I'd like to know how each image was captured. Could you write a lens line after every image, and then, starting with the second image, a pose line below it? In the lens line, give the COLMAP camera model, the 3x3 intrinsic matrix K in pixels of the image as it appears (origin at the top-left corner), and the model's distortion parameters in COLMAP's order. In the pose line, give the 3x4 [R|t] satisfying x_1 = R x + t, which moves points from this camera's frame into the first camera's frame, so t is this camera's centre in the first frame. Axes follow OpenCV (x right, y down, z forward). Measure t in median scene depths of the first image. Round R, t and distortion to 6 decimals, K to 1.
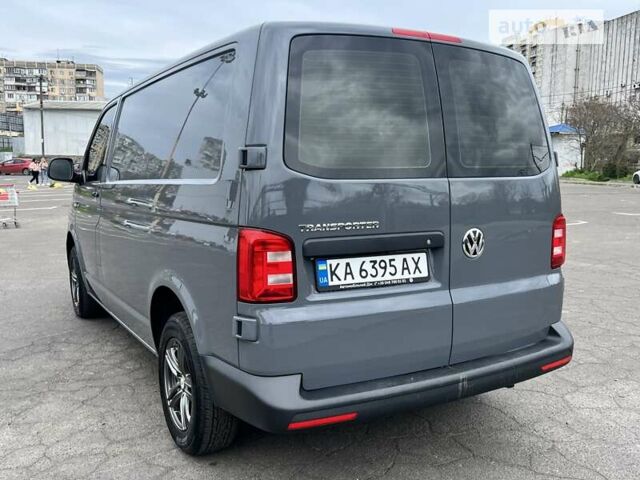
lens RADIAL K [[614.7, 0, 320.0], [0, 614.7, 240.0], [0, 0, 1]] dist [0.063423, -0.068055]
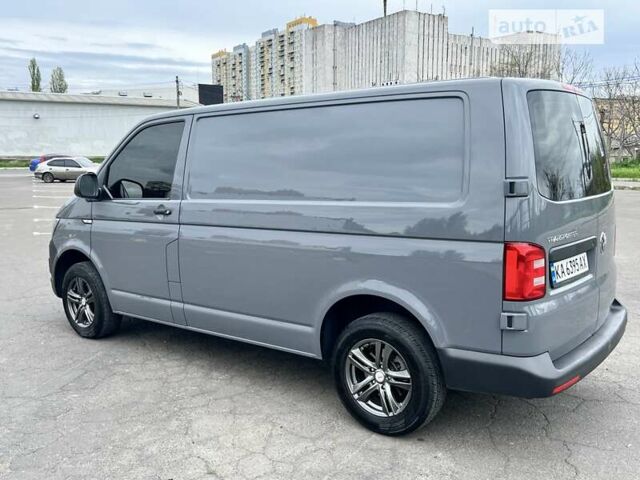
lens RADIAL K [[614.7, 0, 320.0], [0, 614.7, 240.0], [0, 0, 1]] dist [0.063423, -0.068055]
pose [[0.927298, -0.059694, 0.369535, -0.596653], [0.053091, 0.998196, 0.028020, -0.051292], [-0.370541, -0.006364, 0.928794, -0.024752]]
